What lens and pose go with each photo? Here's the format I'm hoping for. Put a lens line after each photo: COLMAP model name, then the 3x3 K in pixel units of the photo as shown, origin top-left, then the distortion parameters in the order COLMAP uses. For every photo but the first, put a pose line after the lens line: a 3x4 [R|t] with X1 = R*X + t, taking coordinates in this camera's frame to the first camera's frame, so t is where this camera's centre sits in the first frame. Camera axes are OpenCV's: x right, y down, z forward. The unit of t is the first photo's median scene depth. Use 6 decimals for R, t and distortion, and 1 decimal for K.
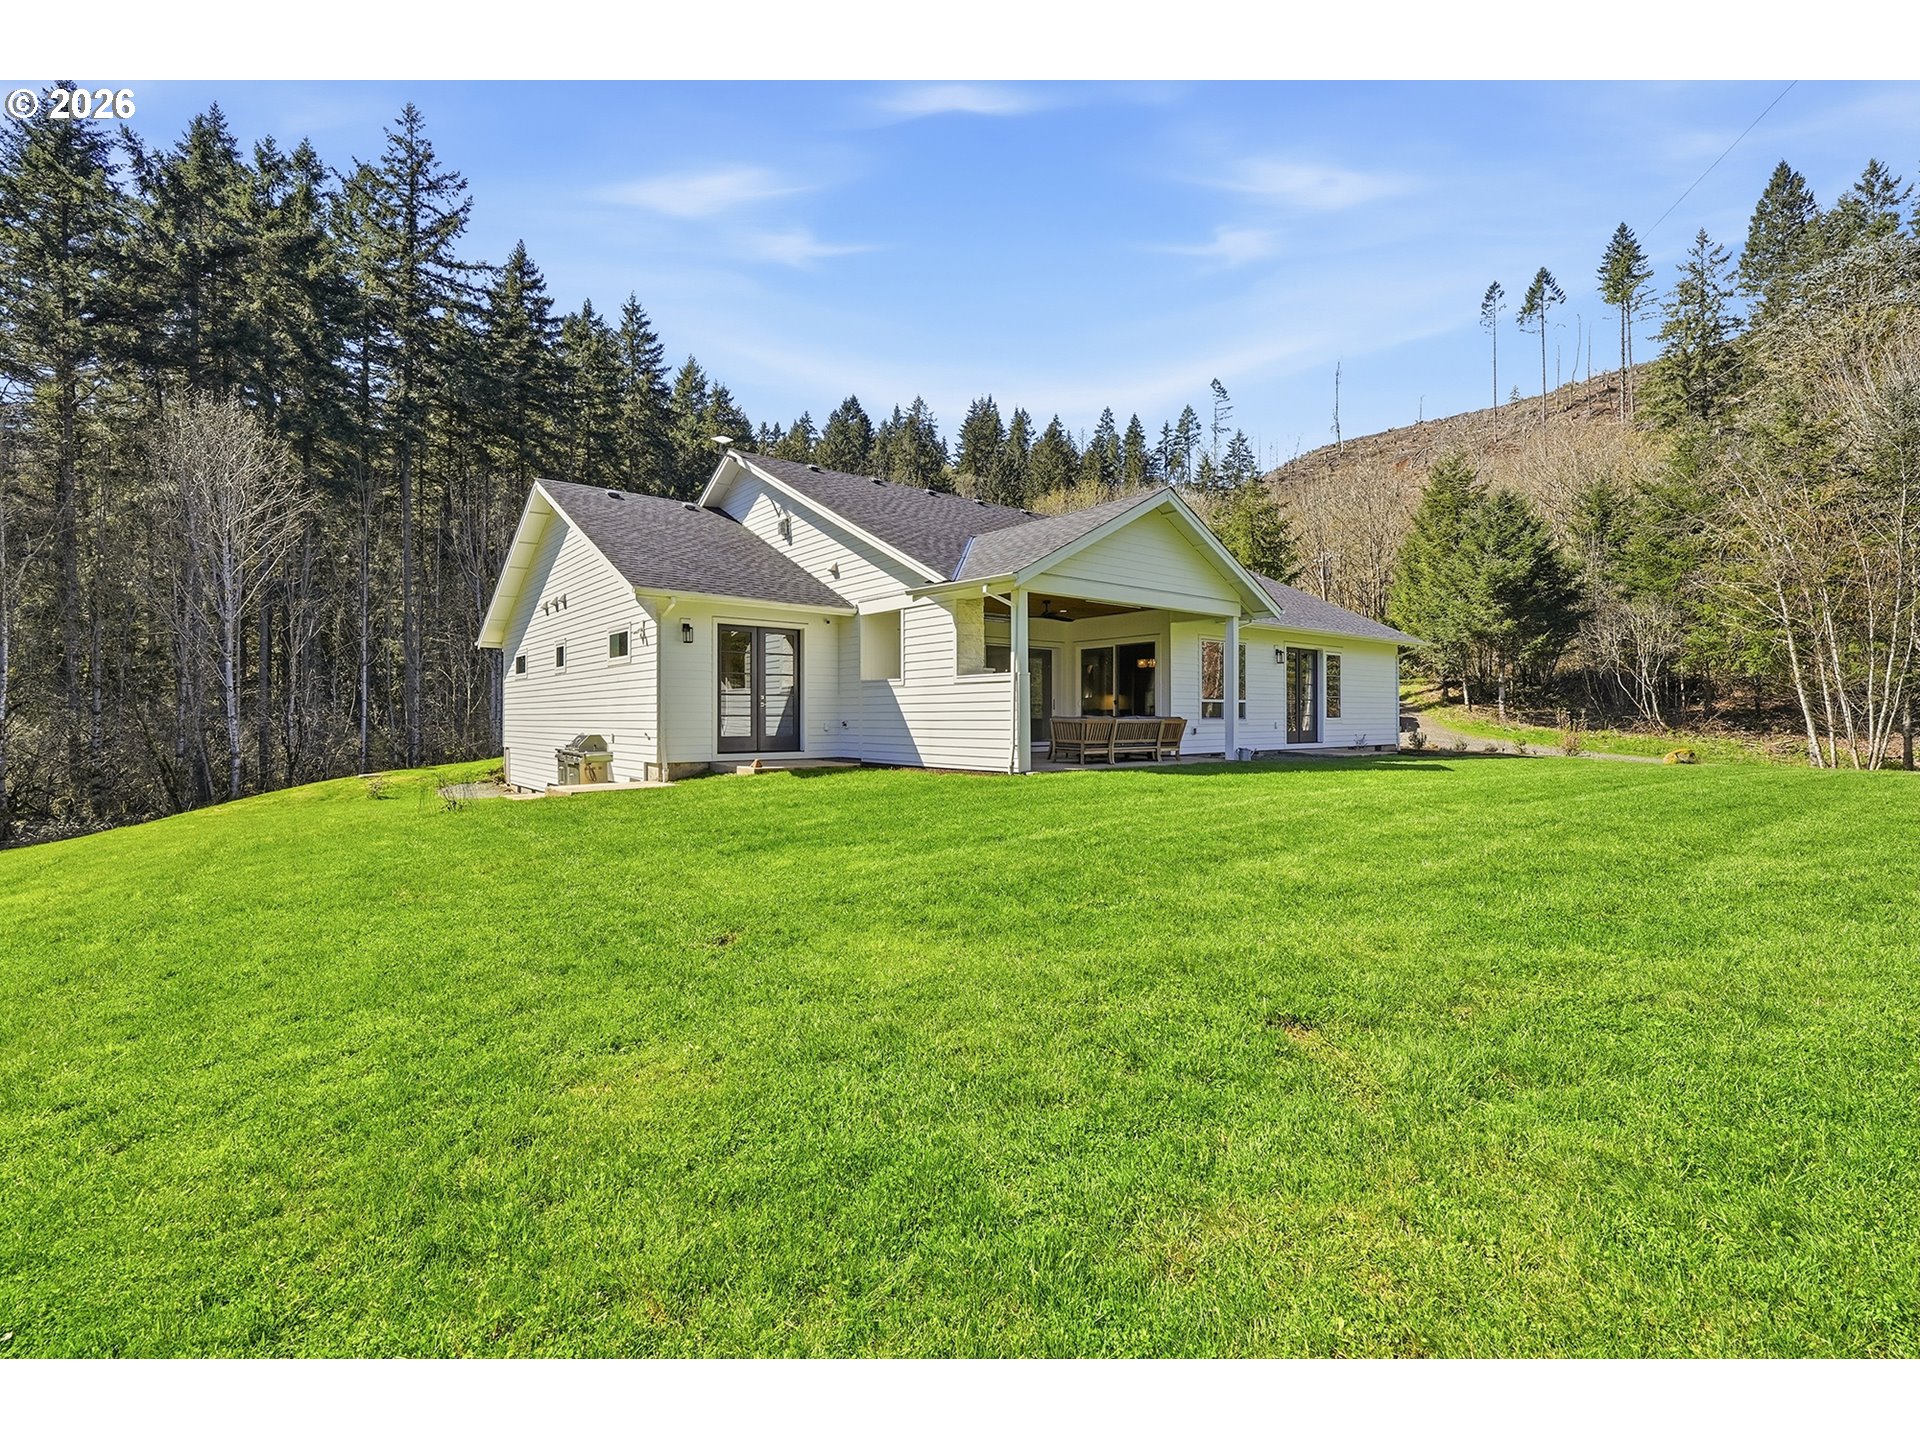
lens RADIAL K [[861.9, 0, 968.9], [0, 861.9, 718.3], [0, 0, 1]] dist [-0.002222, 0.002186]
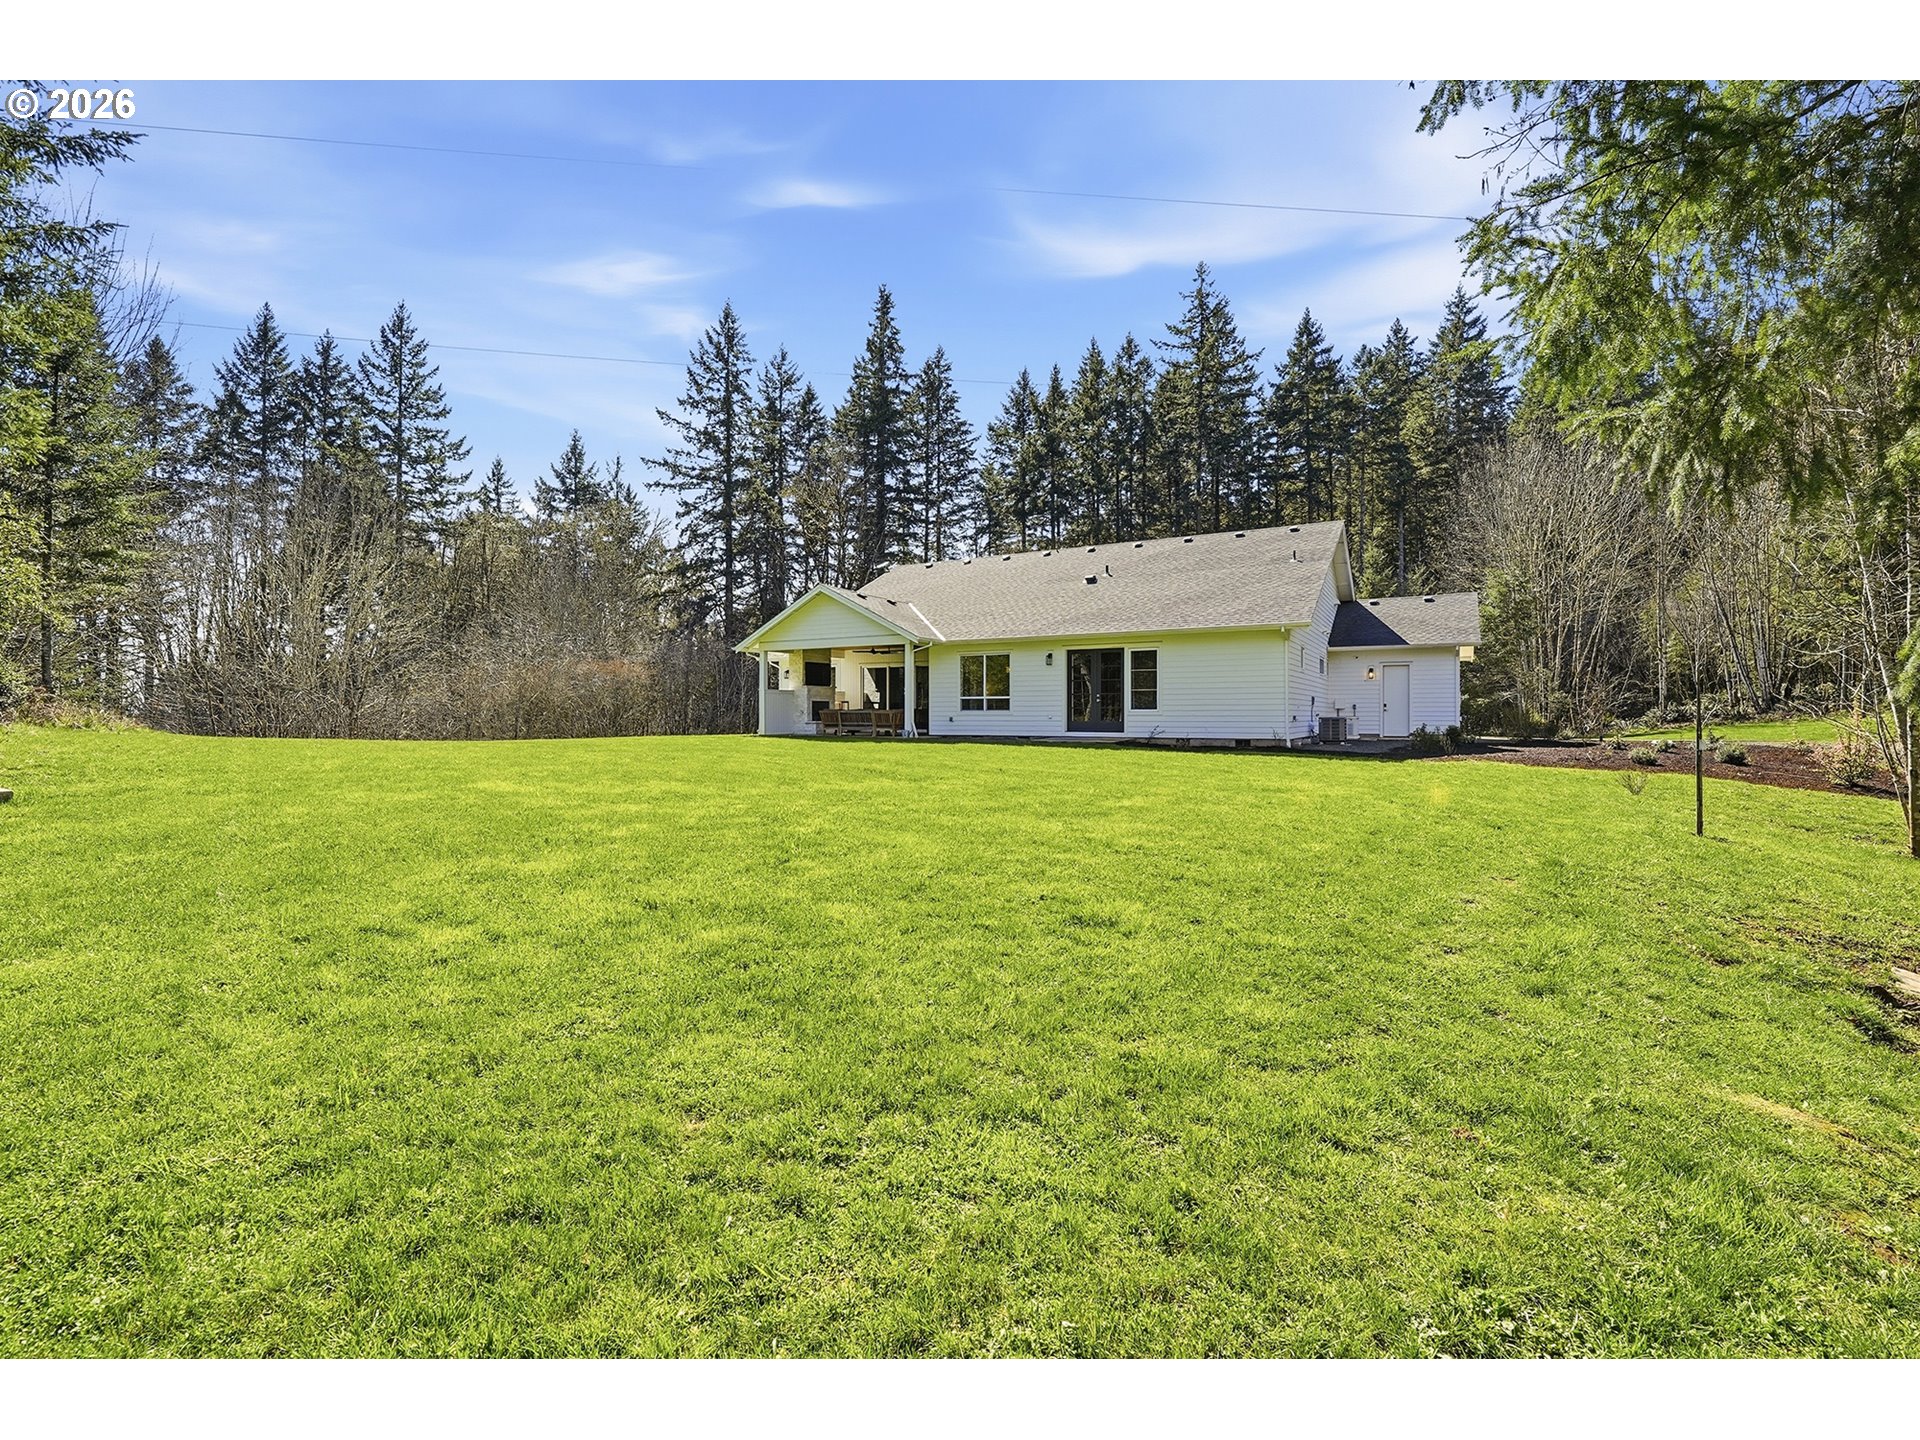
lens RADIAL K [[861.9, 0, 959.2], [0, 861.9, 711.0], [0, 0, 1]] dist [-0.002222, 0.002186]
pose [[0.351058, -0.001807, -0.936352, 1.287837], [-0.002396, 0.999993, -0.002829, 0.004646], [0.936351, 0.003237, 0.351051, 0.437498]]
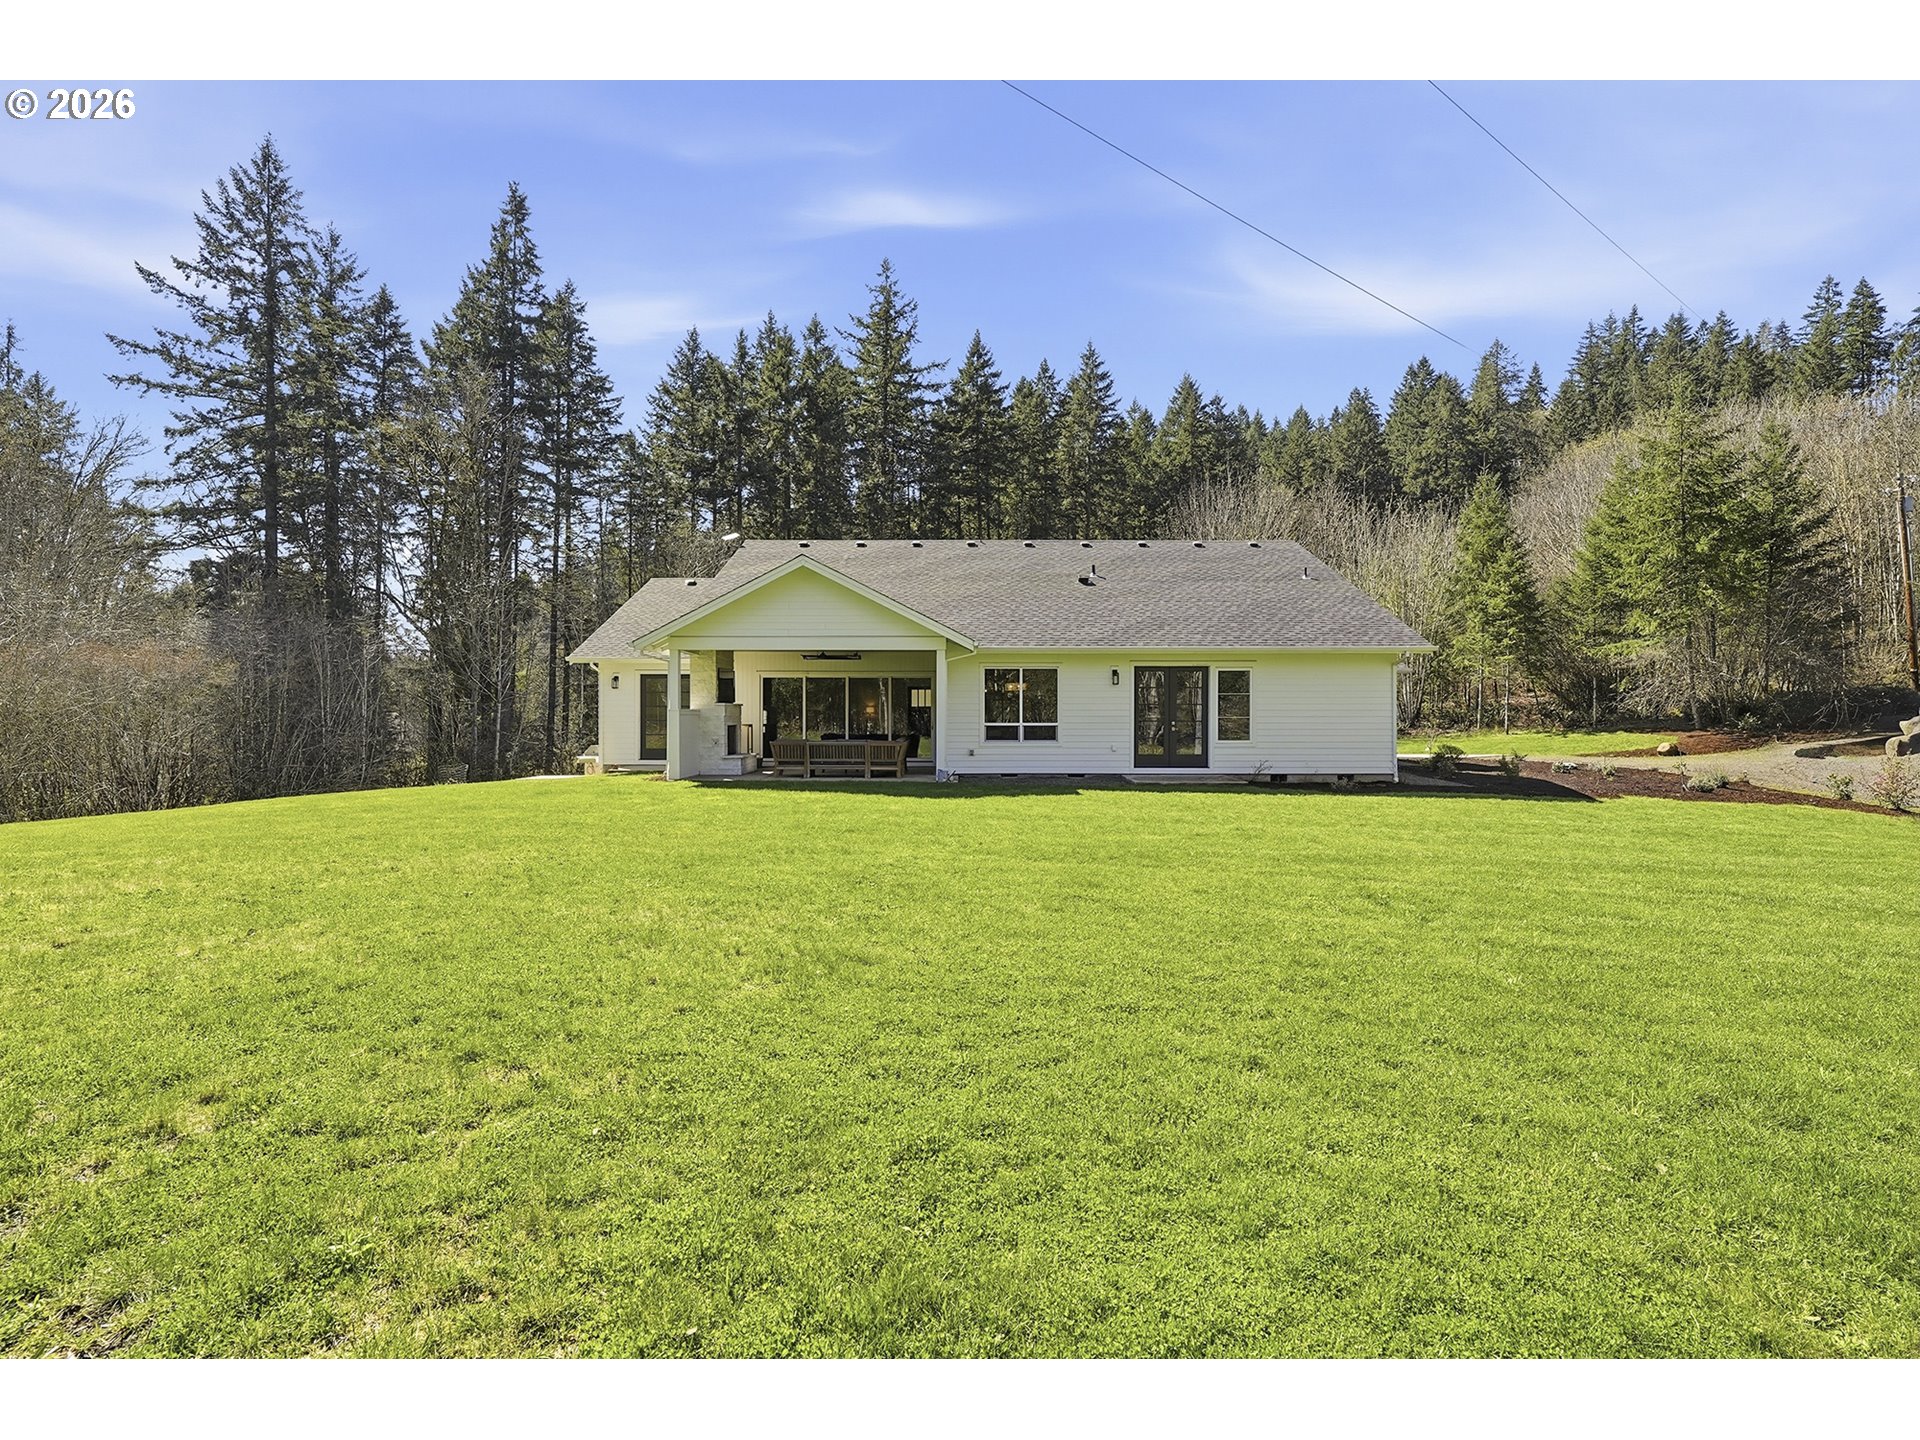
lens RADIAL K [[861.9, 0, 952.9], [0, 861.9, 727.0], [0, 0, 1]] dist [-0.002222, 0.002186]
pose [[0.761555, 0.010557, -0.648015, 0.763331], [-0.005776, 0.999938, 0.009503, -0.020861], [0.648075, -0.003494, 0.761568, 0.156845]]
